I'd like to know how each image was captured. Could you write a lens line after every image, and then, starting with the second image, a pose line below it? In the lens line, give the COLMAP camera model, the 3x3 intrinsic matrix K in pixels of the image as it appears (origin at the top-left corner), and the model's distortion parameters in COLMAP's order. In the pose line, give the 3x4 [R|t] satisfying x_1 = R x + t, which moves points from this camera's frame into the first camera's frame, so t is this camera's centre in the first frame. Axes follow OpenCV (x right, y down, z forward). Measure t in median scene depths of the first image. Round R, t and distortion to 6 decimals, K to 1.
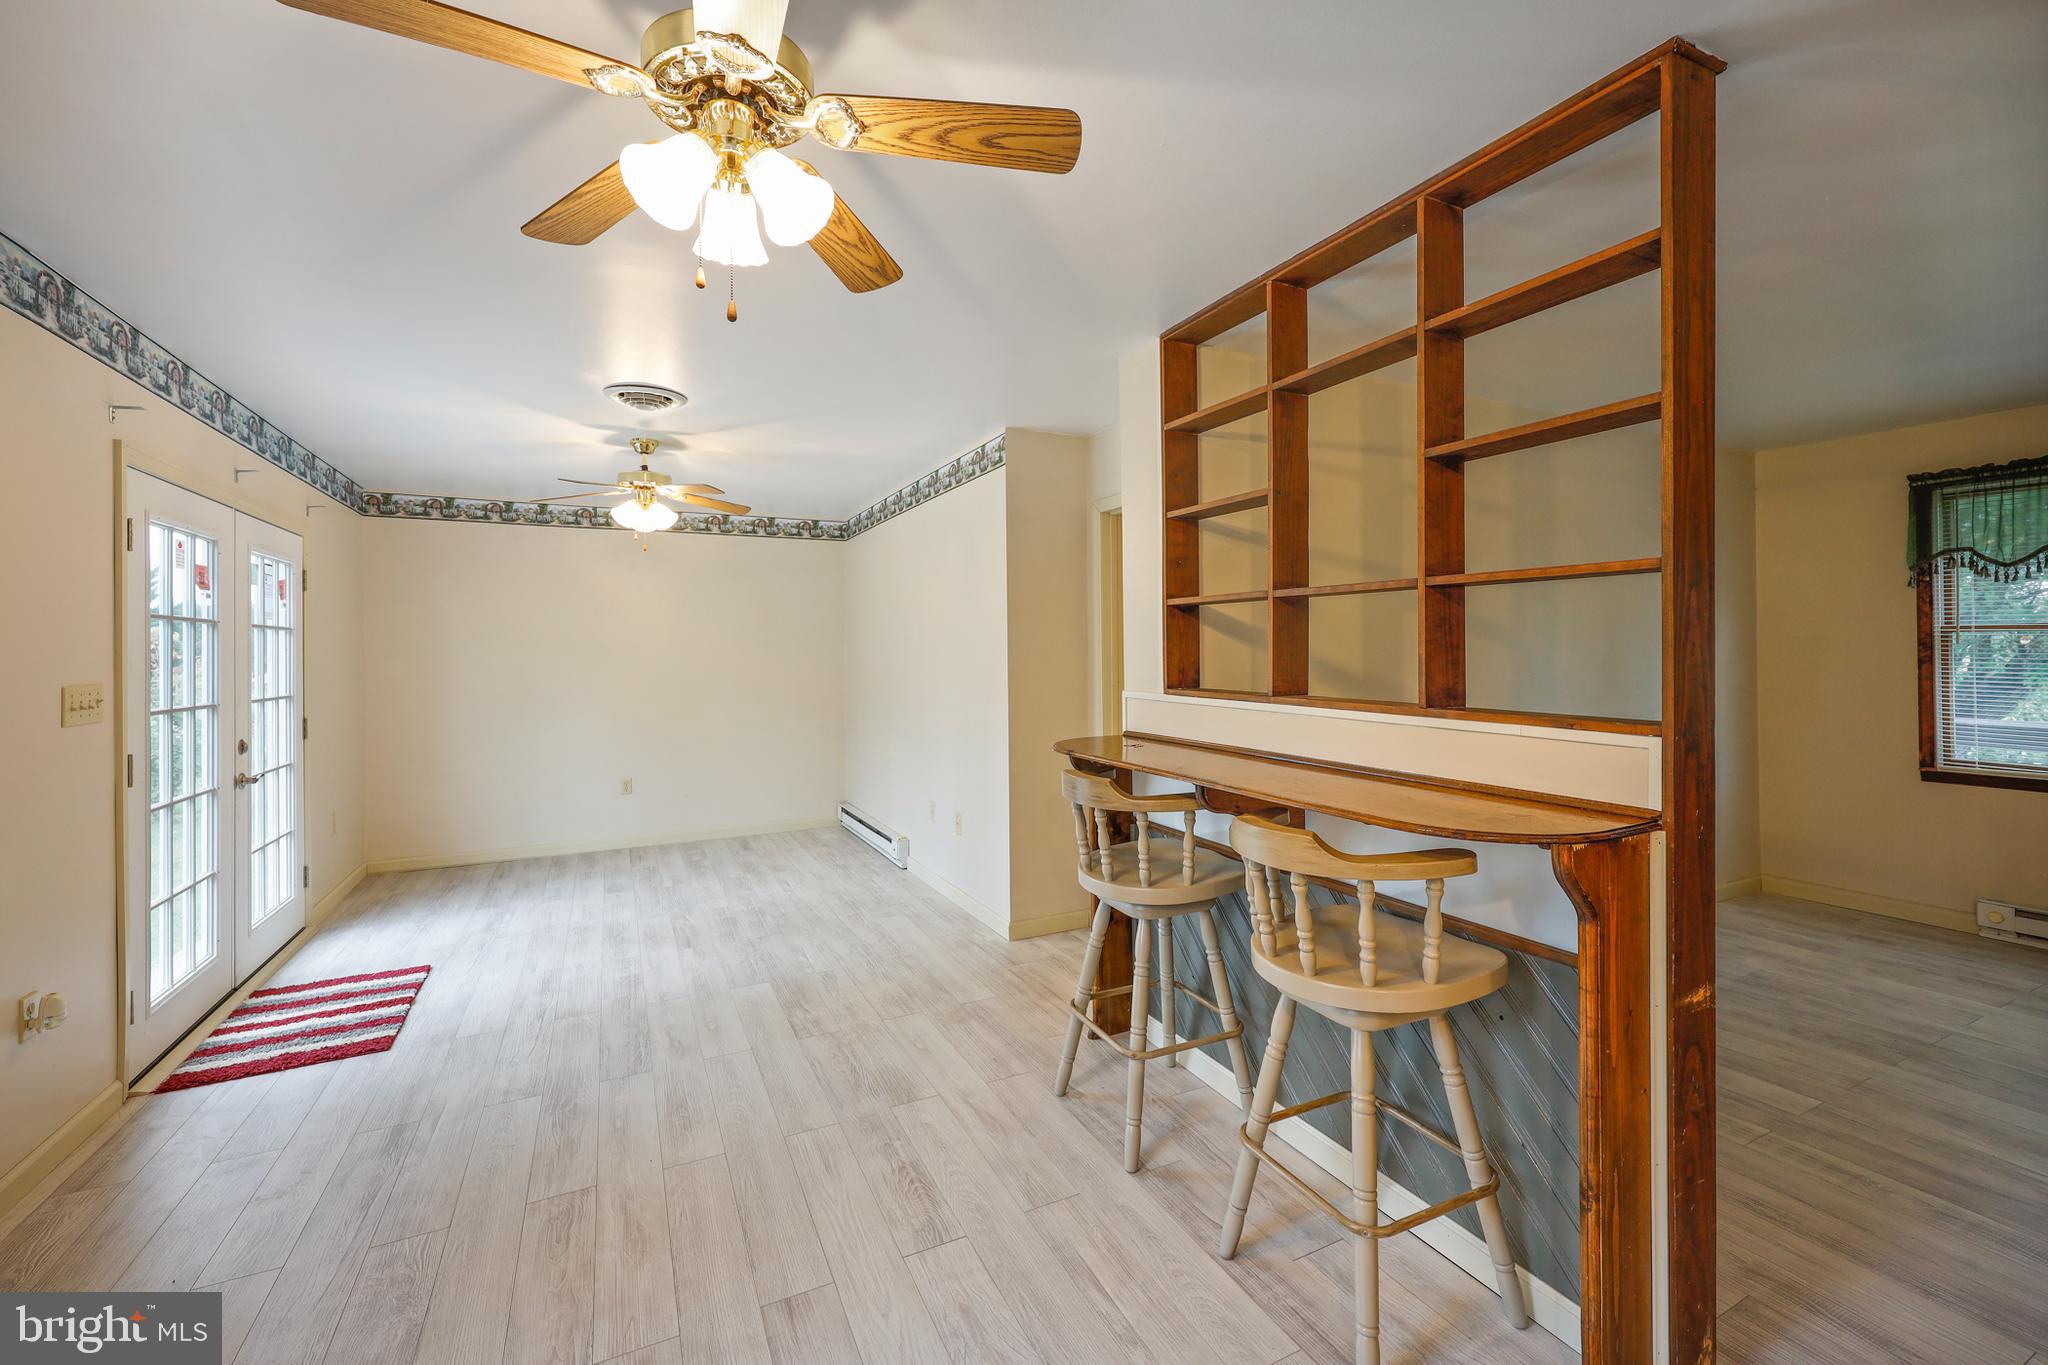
lens RADIAL K [[833.6, 0, 1026.9], [0, 833.6, 647.2], [0, 0, 1]] dist [-0.000425, -0.000057]
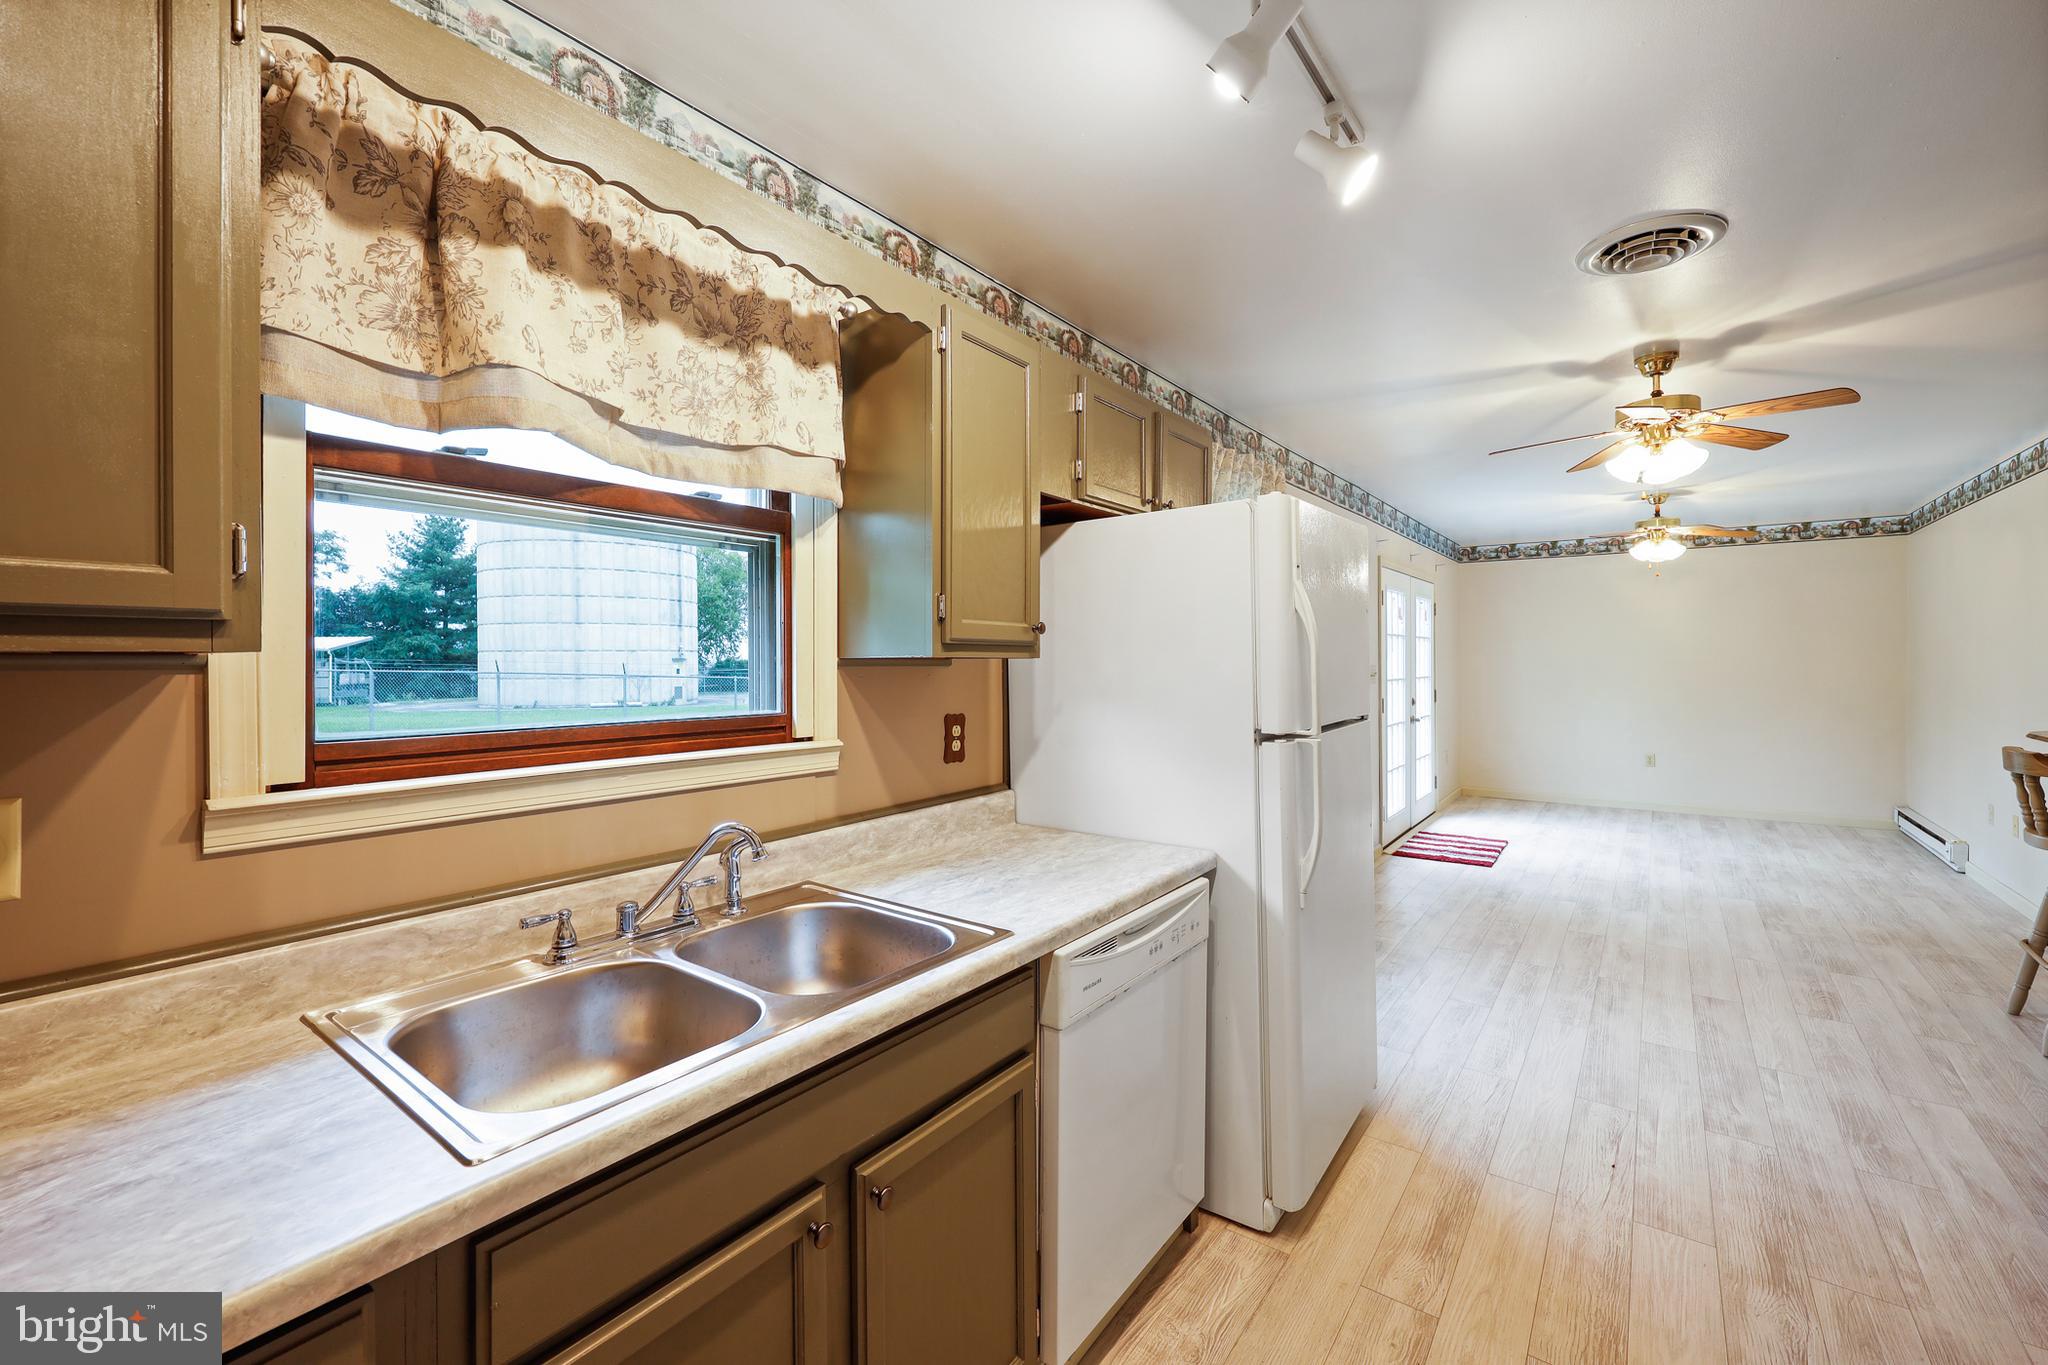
lens RADIAL K [[841.0, 0, 1024.7], [0, 841.0, 659.3], [0, 0, 1]] dist [0.000711, -0.000219]
pose [[0.442049, 0.009057, -0.896945, 0.346058], [0.006527, 0.999890, 0.013313, -0.006975], [0.896967, -0.011740, 0.441942, -0.579351]]
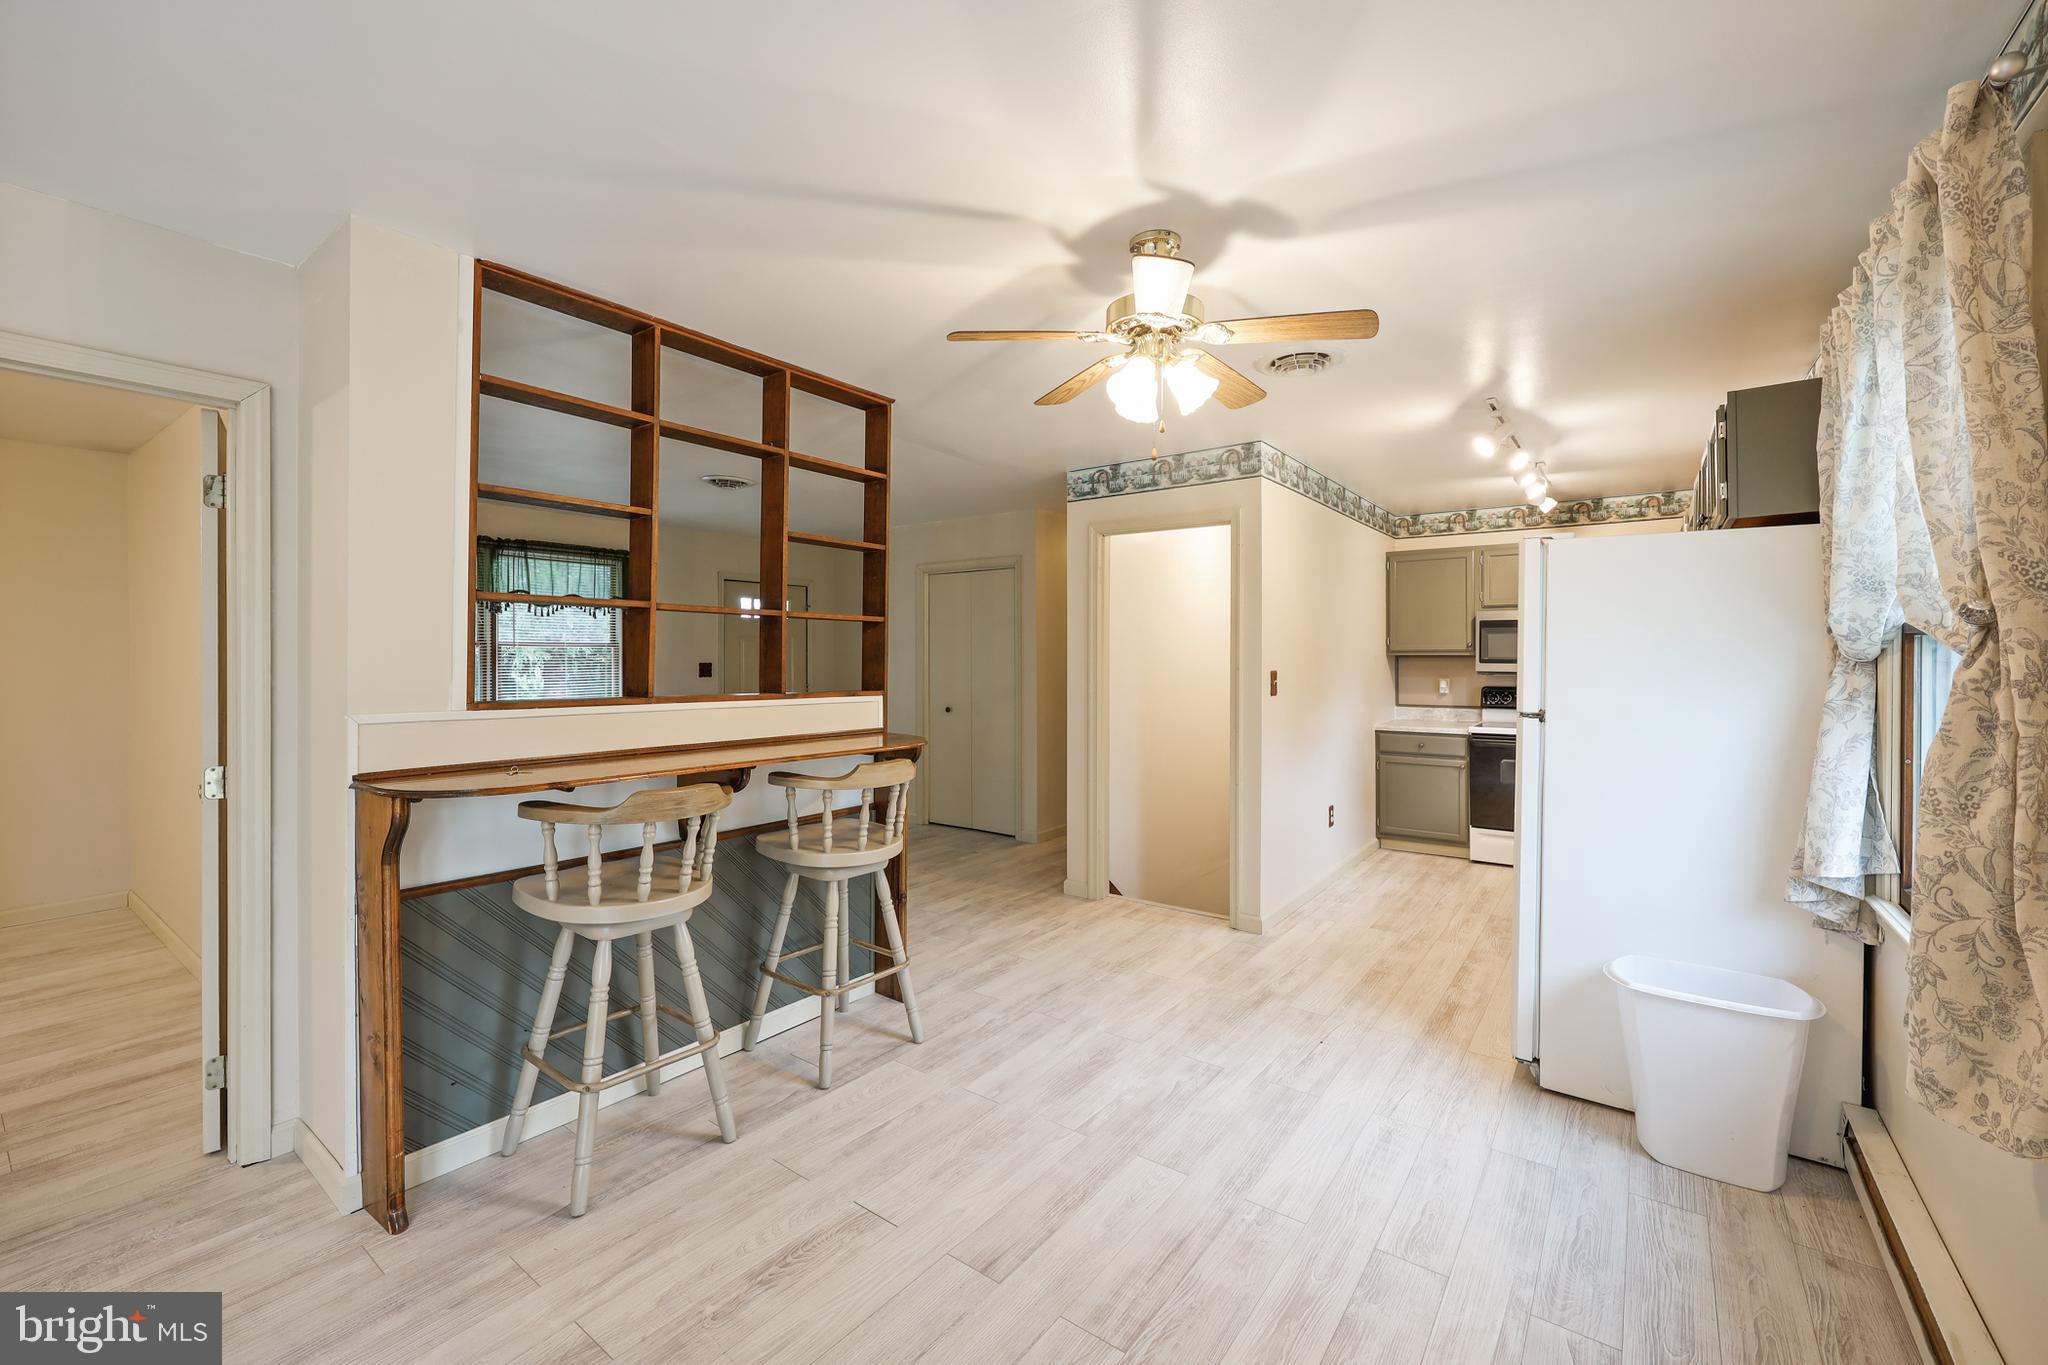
lens RADIAL K [[841.0, 0, 1024.7], [0, 841.0, 659.3], [0, 0, 1]] dist [0.000711, -0.000219]
pose [[-0.446309, 0.004495, 0.894868, -0.604933], [-0.004498, 0.999963, -0.007267, 0.008846], [-0.894868, -0.007269, -0.446272, 0.684464]]
